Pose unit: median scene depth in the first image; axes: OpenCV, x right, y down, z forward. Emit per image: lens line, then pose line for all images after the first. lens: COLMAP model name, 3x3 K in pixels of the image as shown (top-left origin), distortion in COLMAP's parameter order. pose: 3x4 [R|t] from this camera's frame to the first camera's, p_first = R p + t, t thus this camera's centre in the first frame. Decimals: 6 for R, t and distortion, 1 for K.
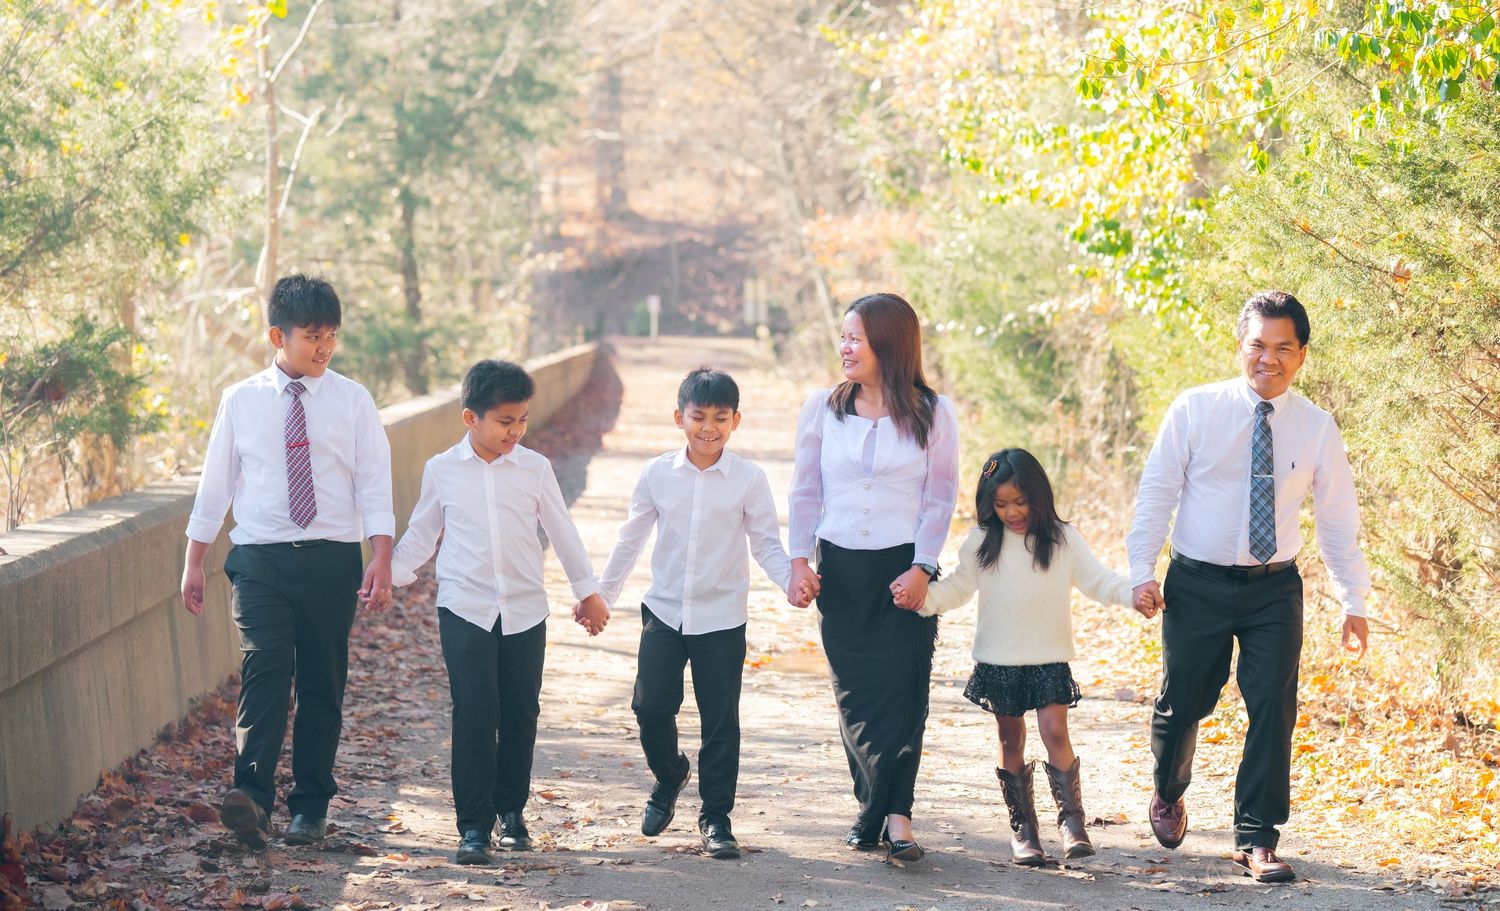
lens RADIAL K [[5239.7, 0, 796.8], [0, 5239.7, 315.9], [0, 0, 1]] dist [0.150044, -0.617472]
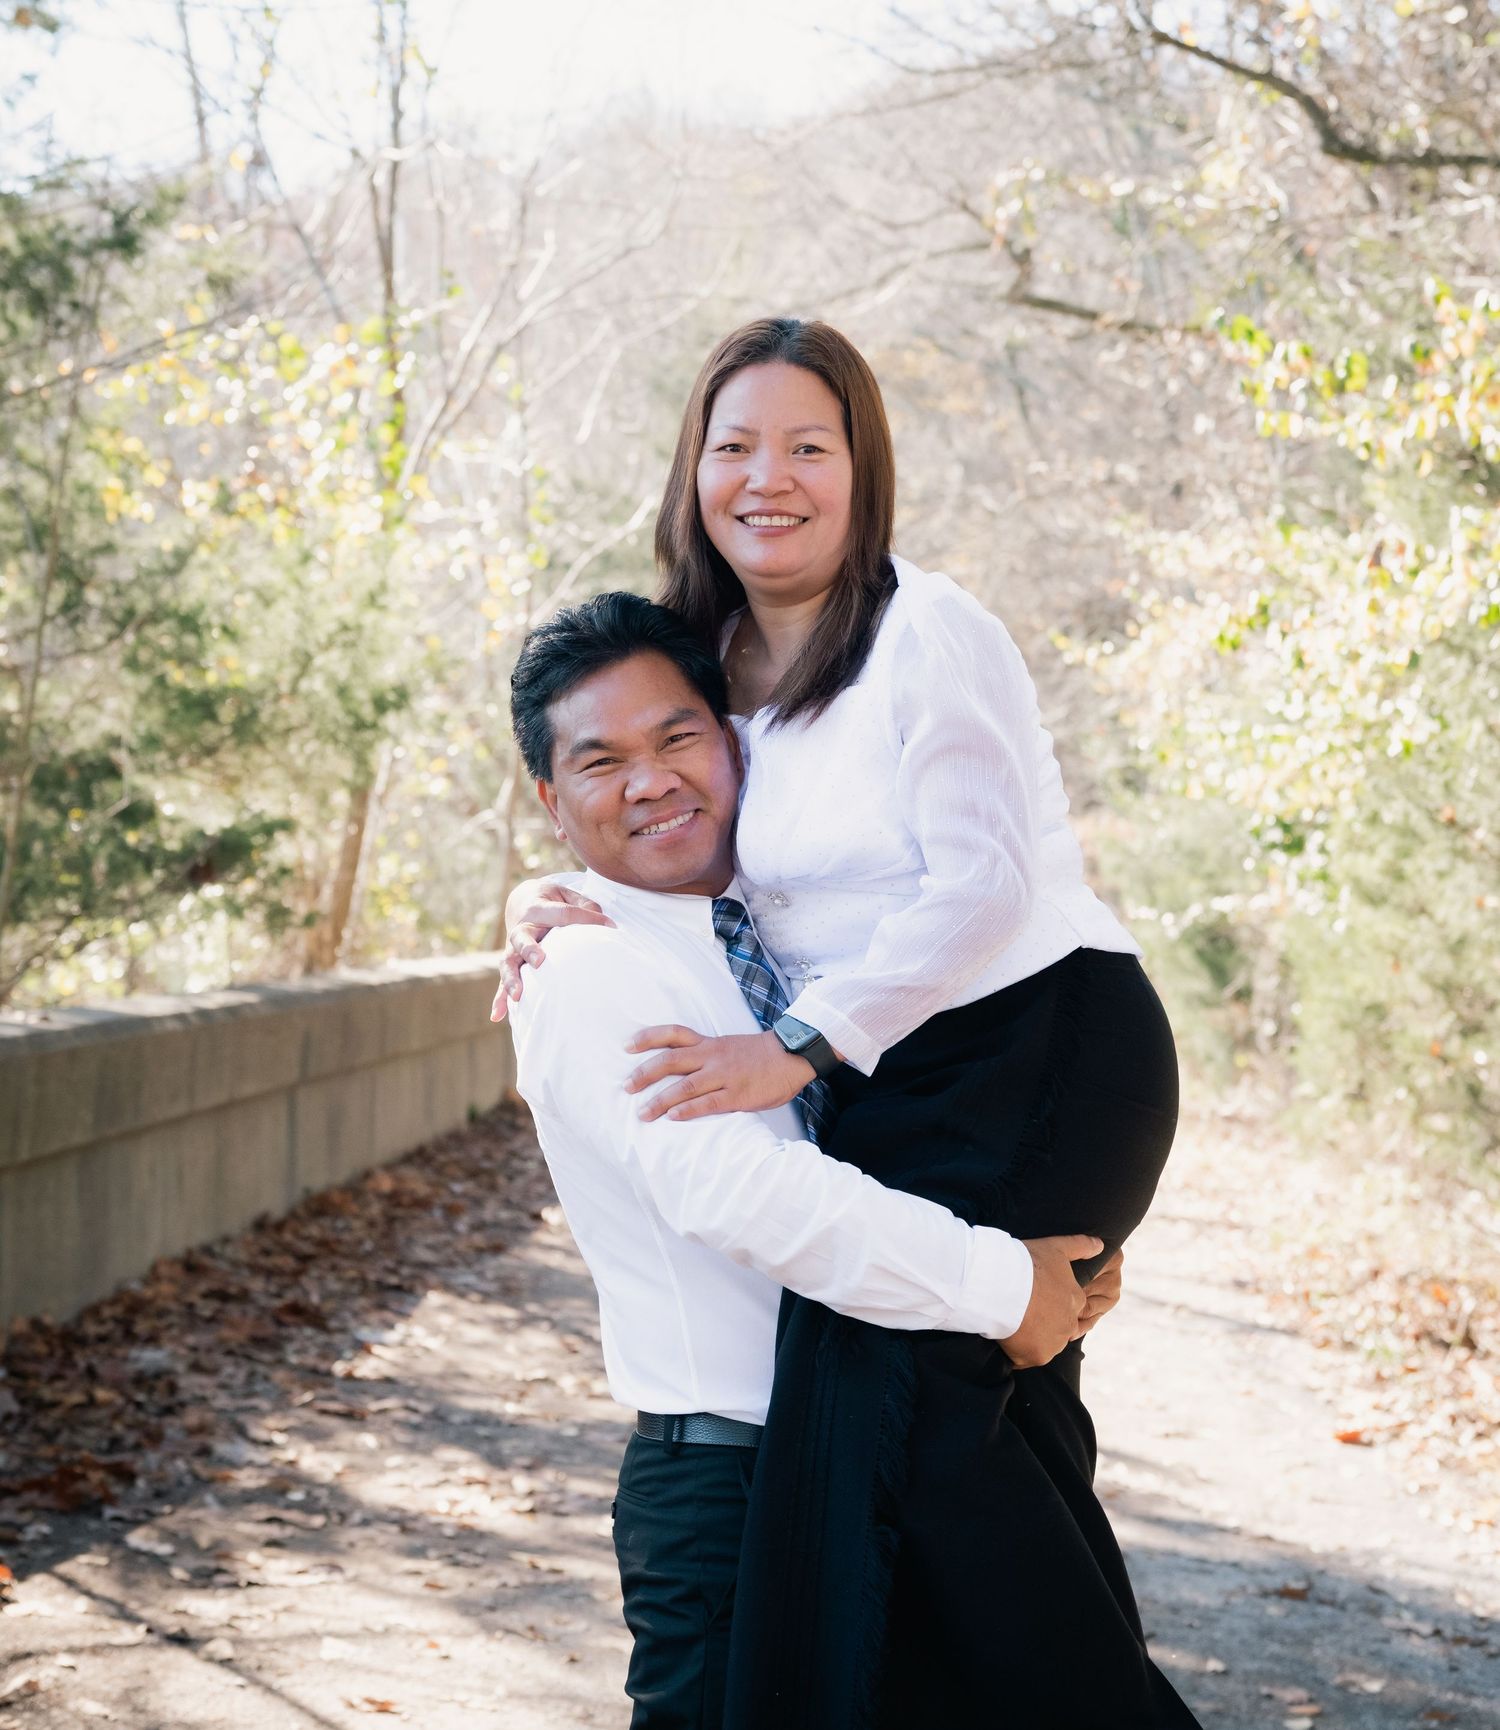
lens RADIAL K [[3757.5, 0, 703.5], [0, 3757.5, 581.1], [0, 0, 1]] dist [0.025538, -0.031556]
pose [[0.988905, 0.085557, -0.121433, 0.031540], [-0.095815, 0.992074, -0.081298, 0.006556], [0.113515, 0.092031, 0.989265, 0.229923]]
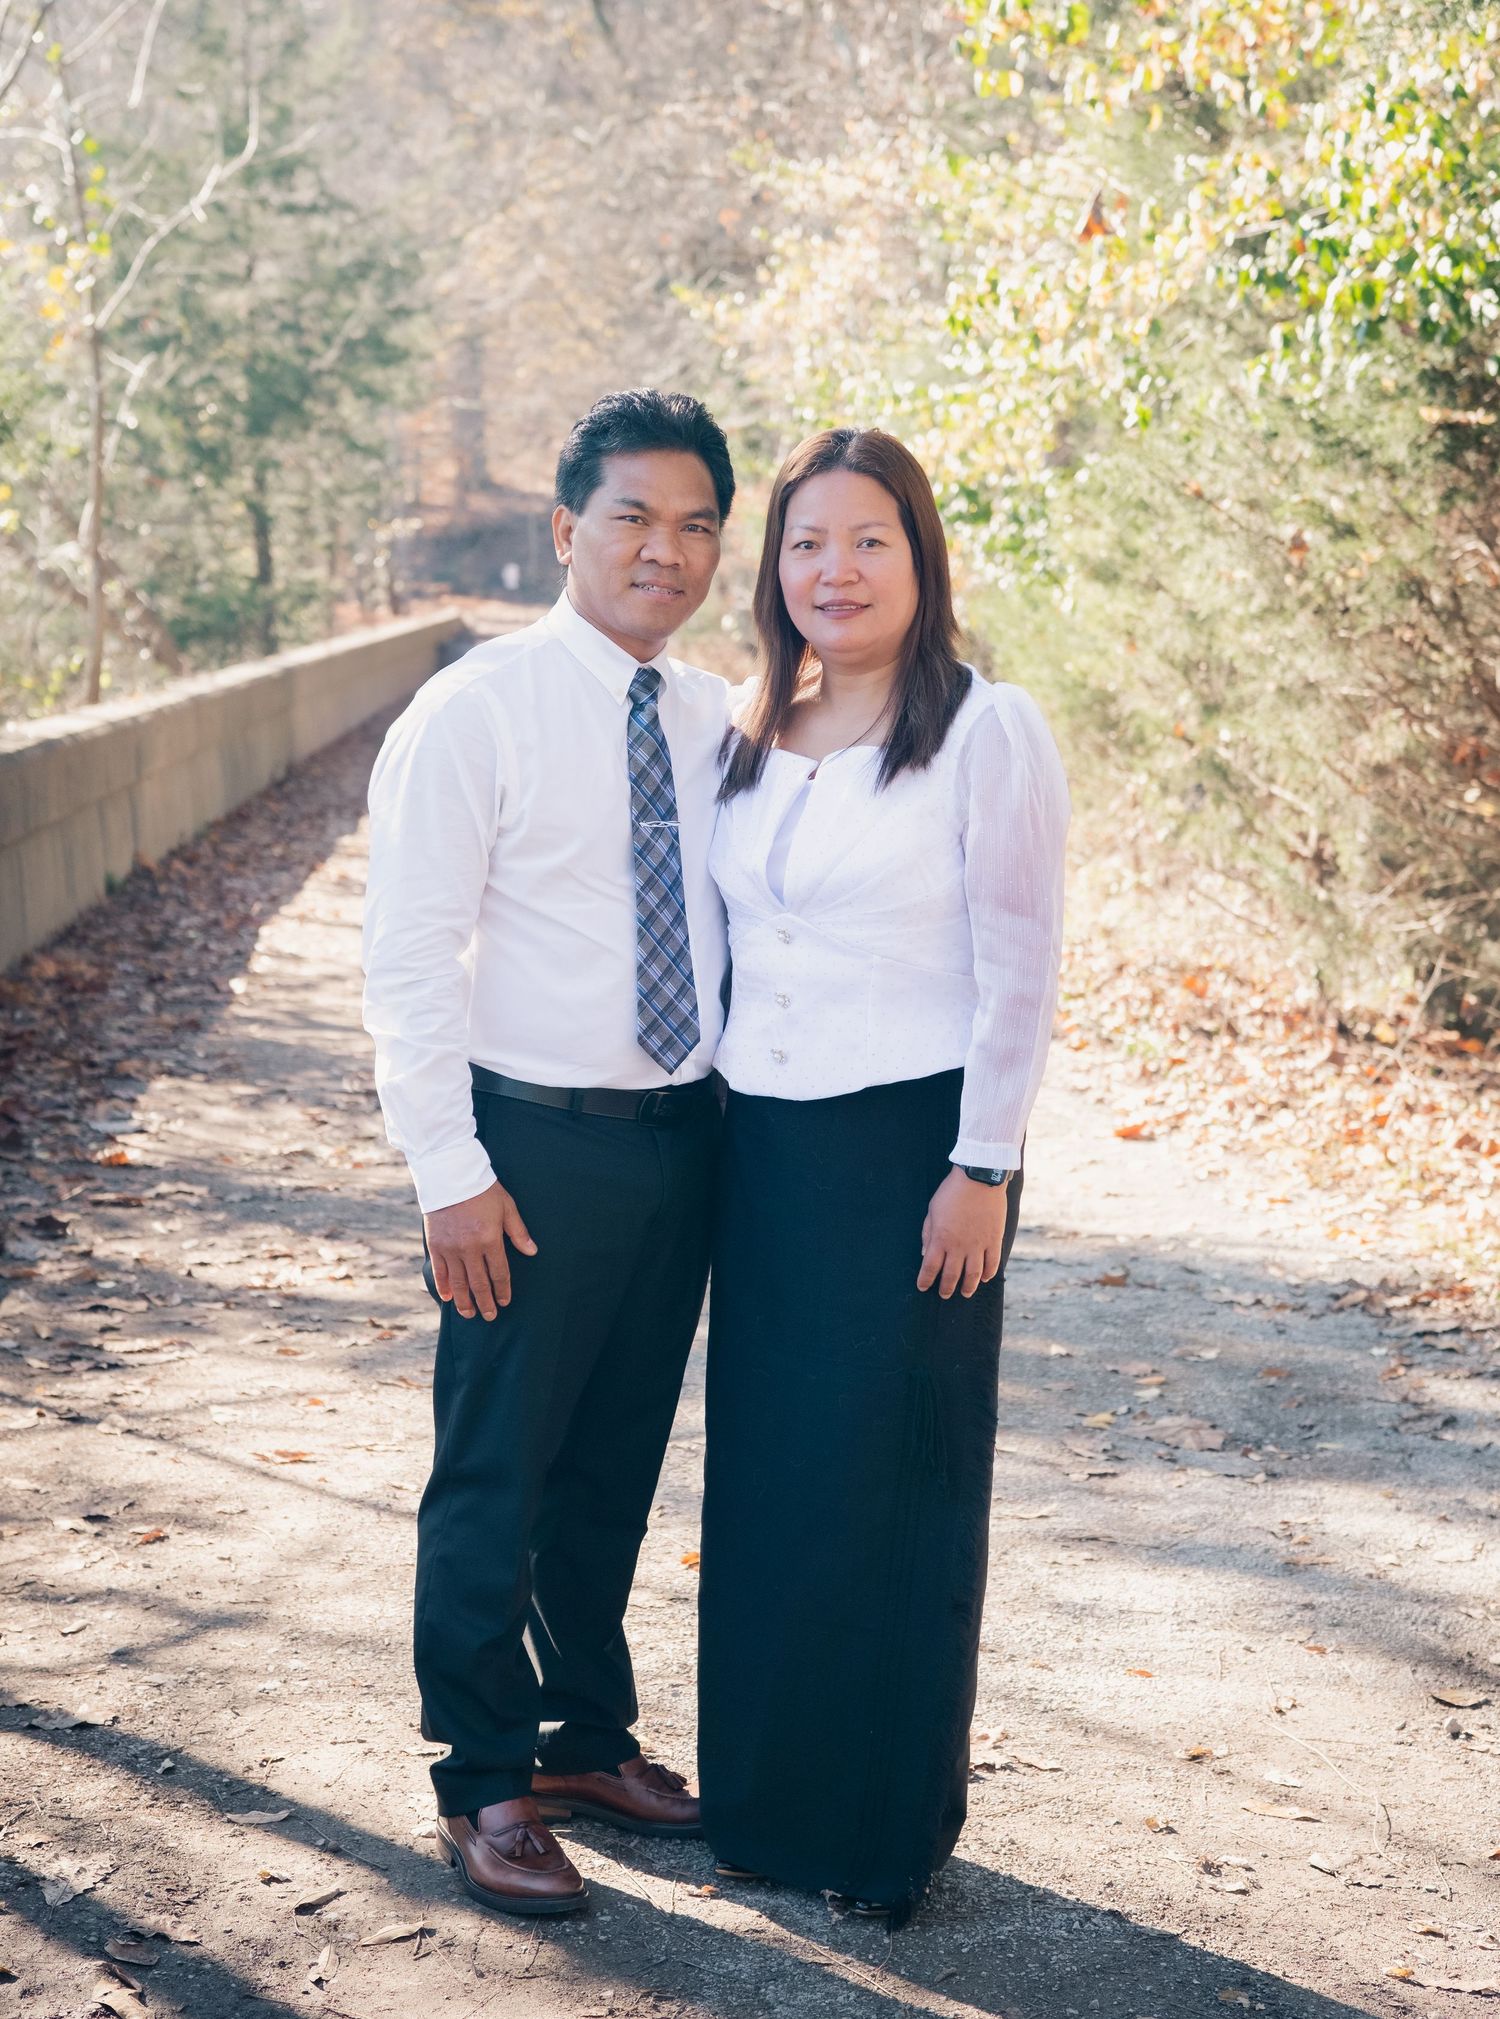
lens RADIAL K [[4641.6, 0, 750.0], [0, 4641.6, 1009.5], [0, 0, 1]] dist [-0.005549, 0.037824]
pose [[0.999679, 0.016645, 0.019097, 0.004991], [-0.018278, 0.995883, 0.088782, 0.001920], [-0.017541, -0.089103, 0.995868, 0.148105]]
